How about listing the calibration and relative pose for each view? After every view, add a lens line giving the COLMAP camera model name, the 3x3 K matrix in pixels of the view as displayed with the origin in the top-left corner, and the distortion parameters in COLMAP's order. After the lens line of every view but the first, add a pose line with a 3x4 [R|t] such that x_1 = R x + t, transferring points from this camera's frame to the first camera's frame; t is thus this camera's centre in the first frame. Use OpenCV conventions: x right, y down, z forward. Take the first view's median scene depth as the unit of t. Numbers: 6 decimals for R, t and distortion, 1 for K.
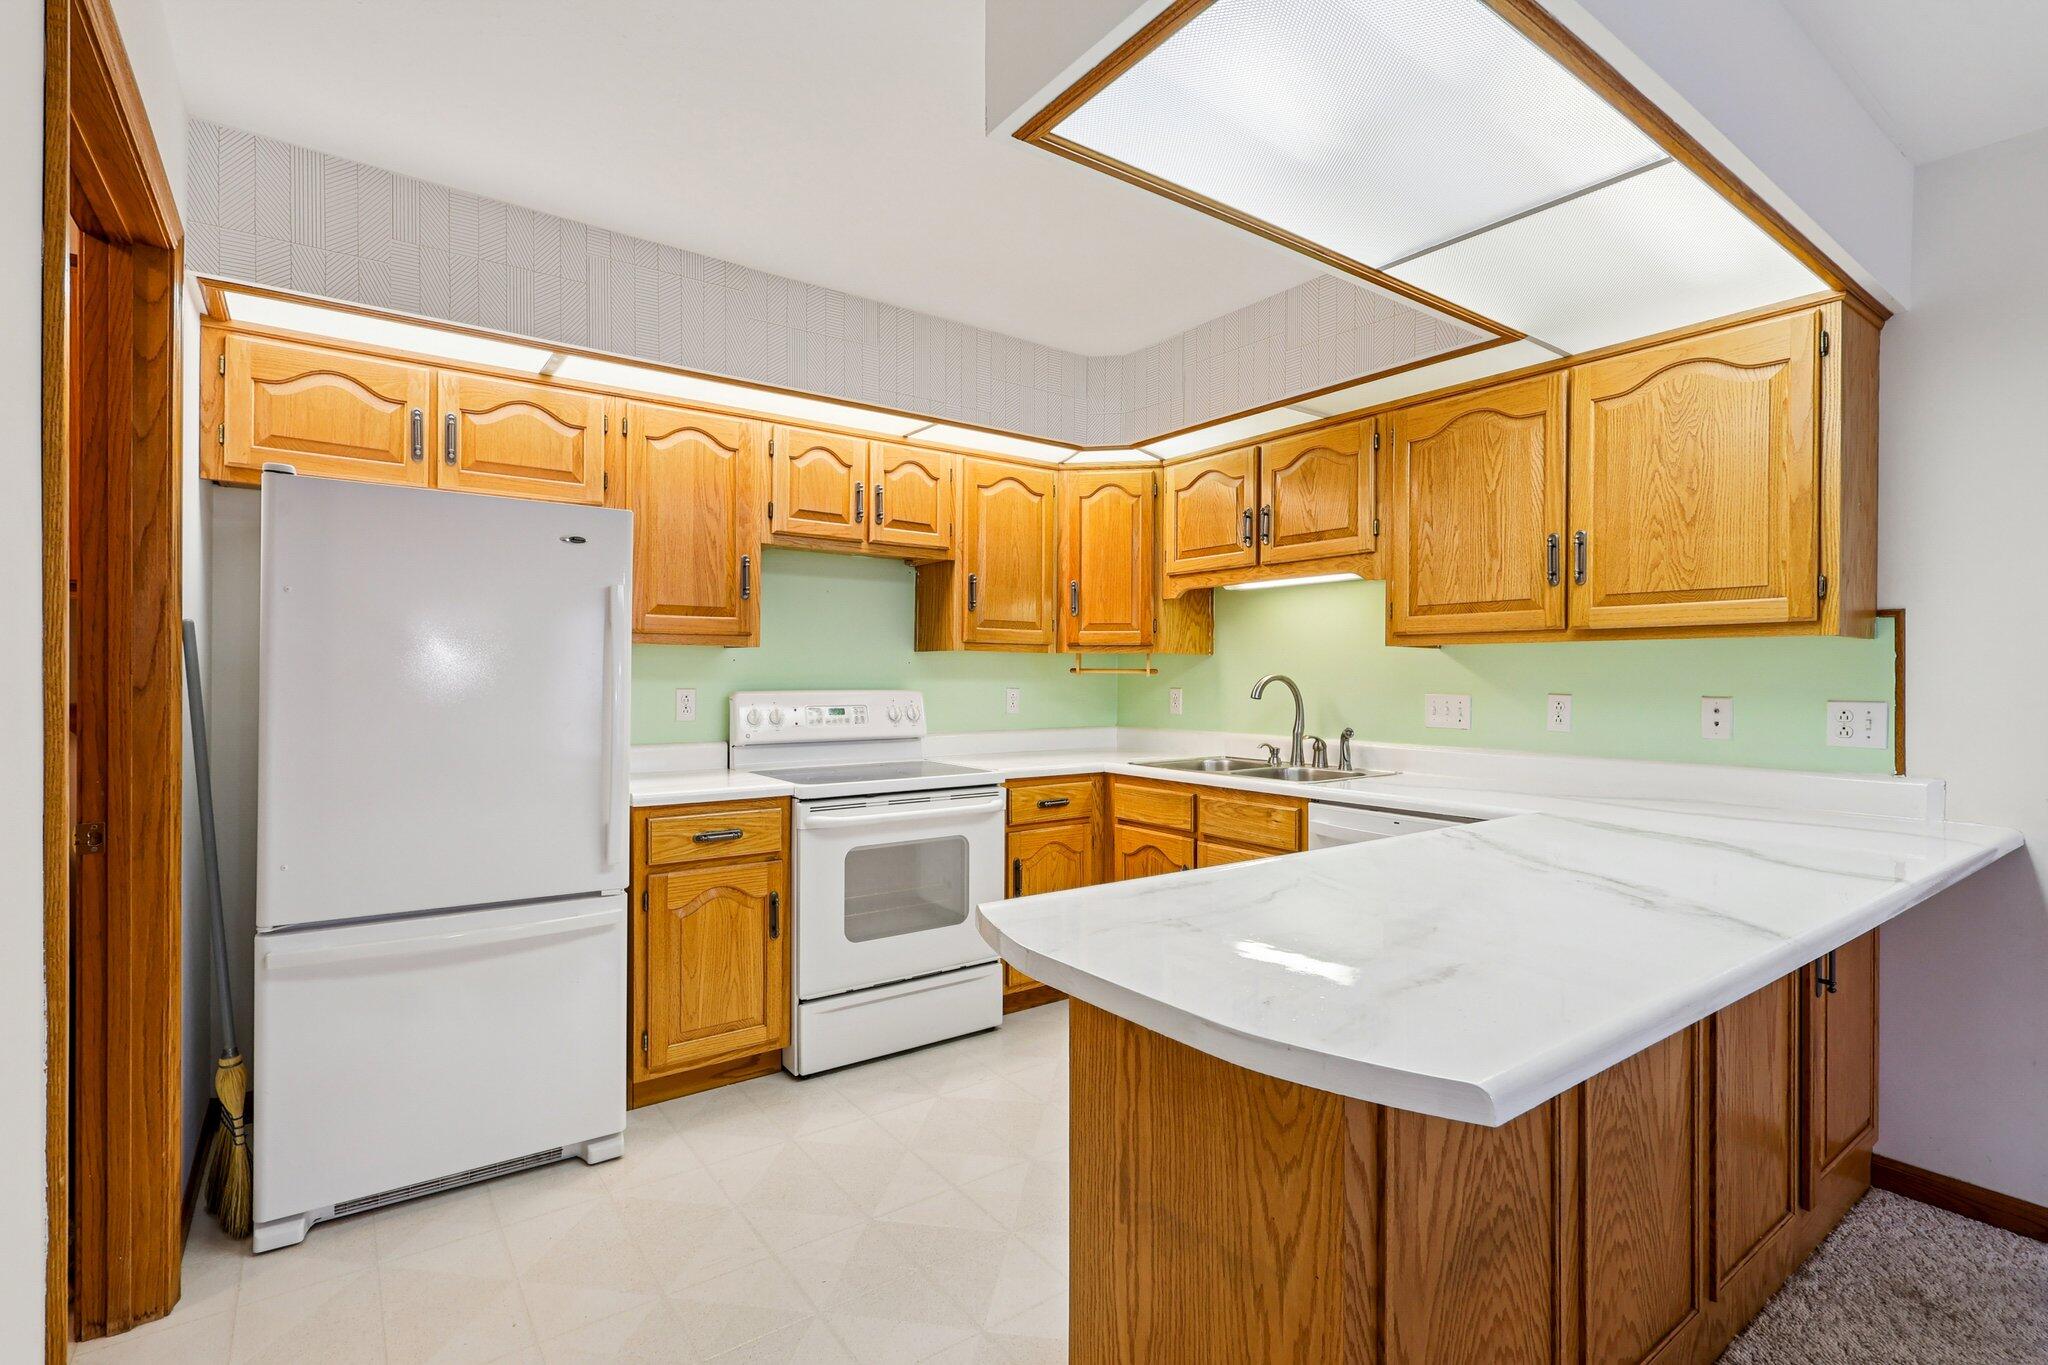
lens RADIAL K [[958.0, 0, 1017.0], [0, 958.0, 682.6], [0, 0, 1]] dist [-0.000469, 0.001583]
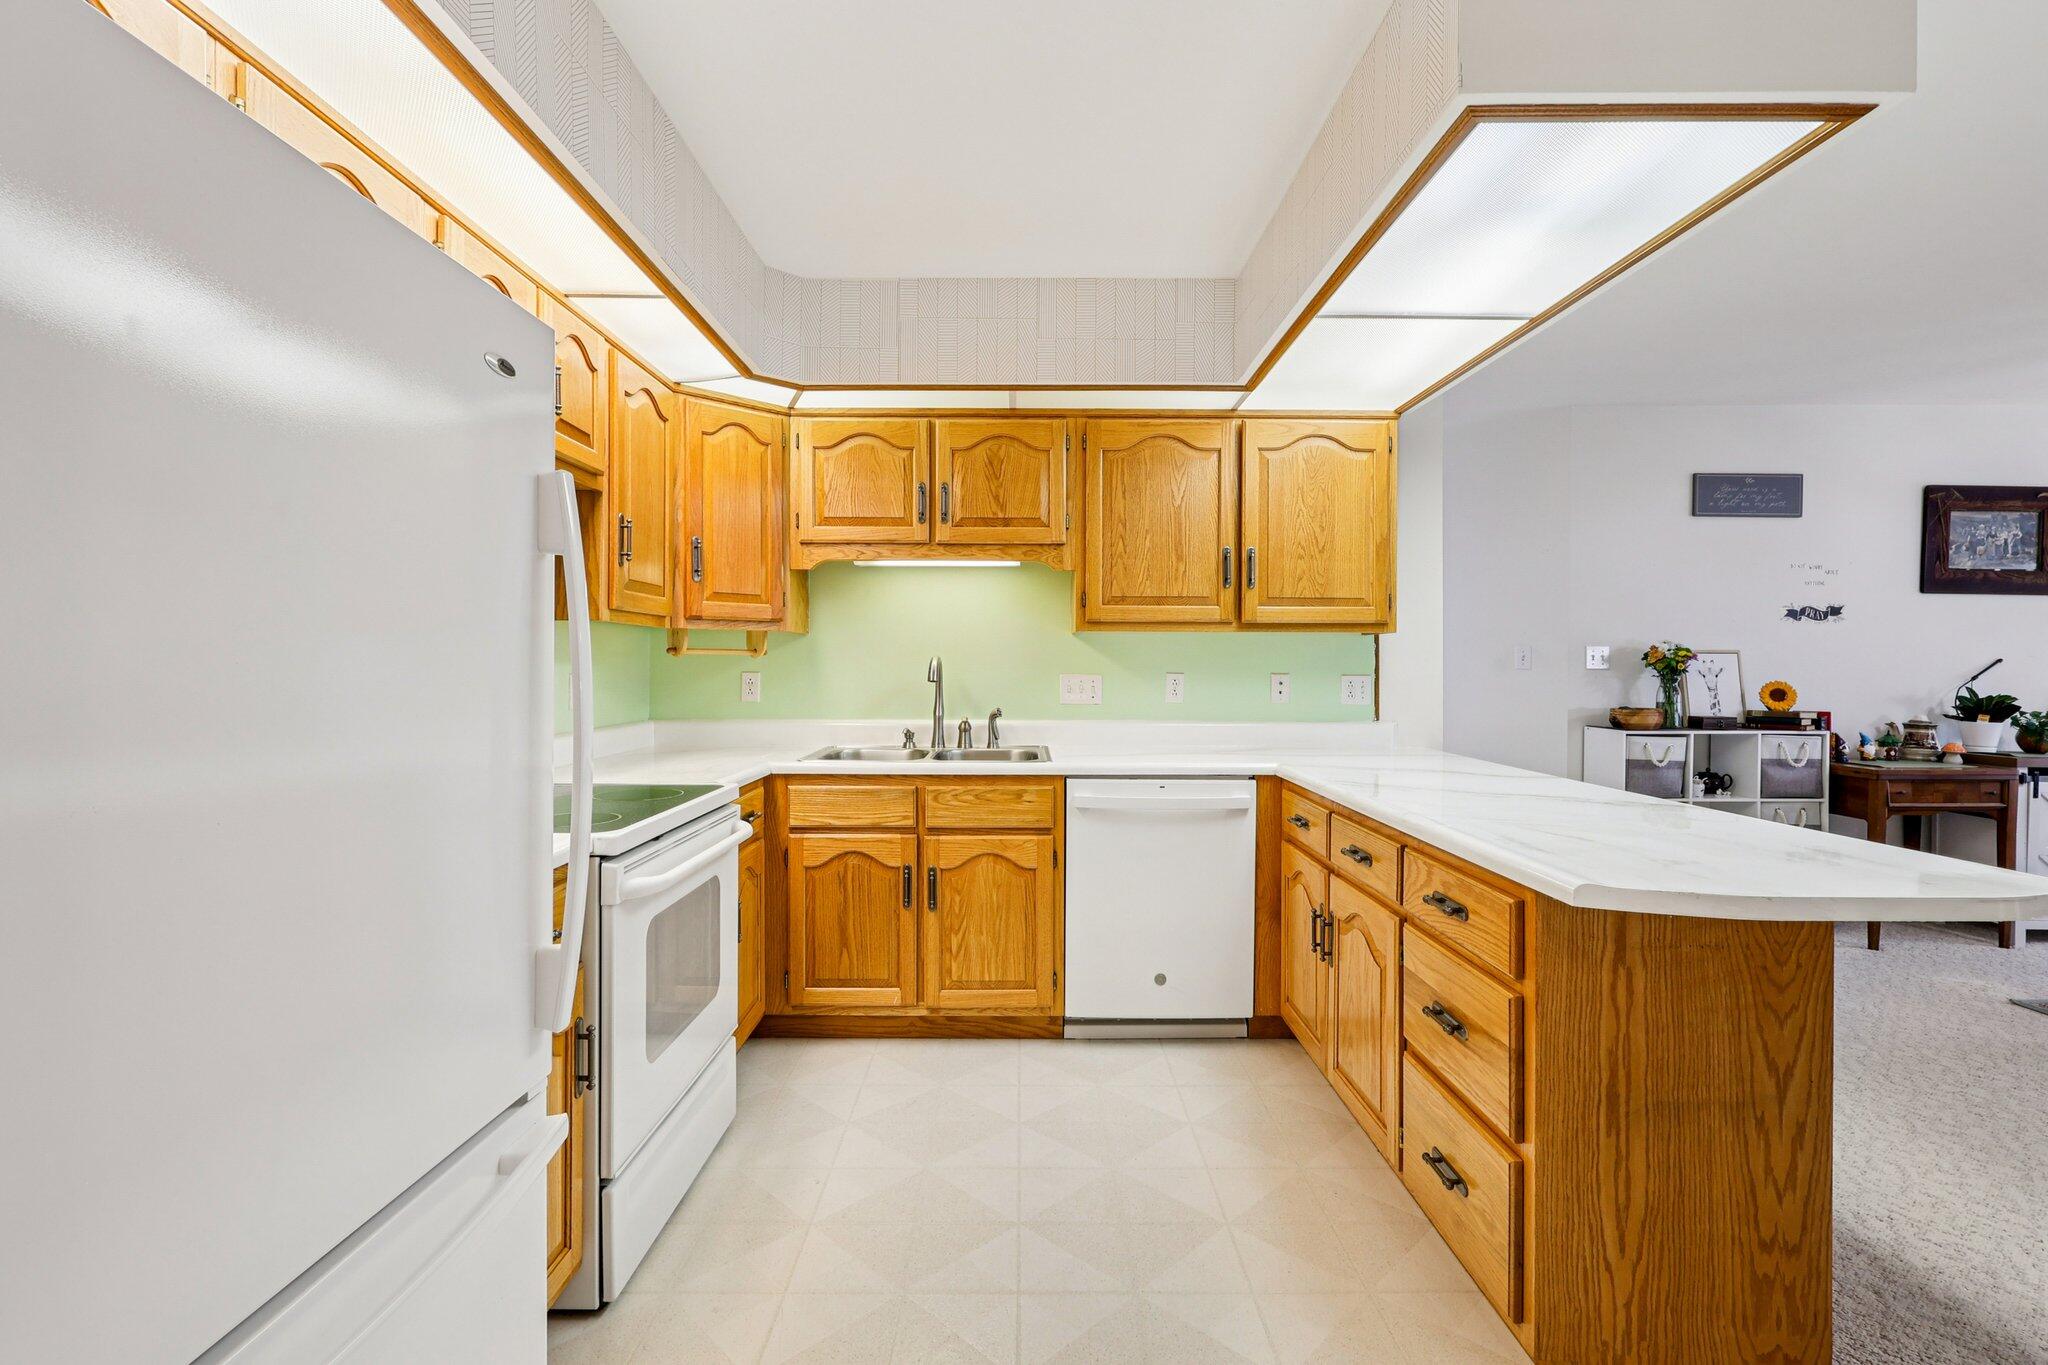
lens RADIAL K [[958.0, 0, 1024.2], [0, 958.0, 679.7], [0, 0, 1]] dist [-0.000469, 0.001583]
pose [[0.582013, -0.015153, 0.813038, -0.575459], [0.004628, 0.999872, 0.015322, 0.000505], [-0.813166, -0.005155, 0.582009, 0.430747]]
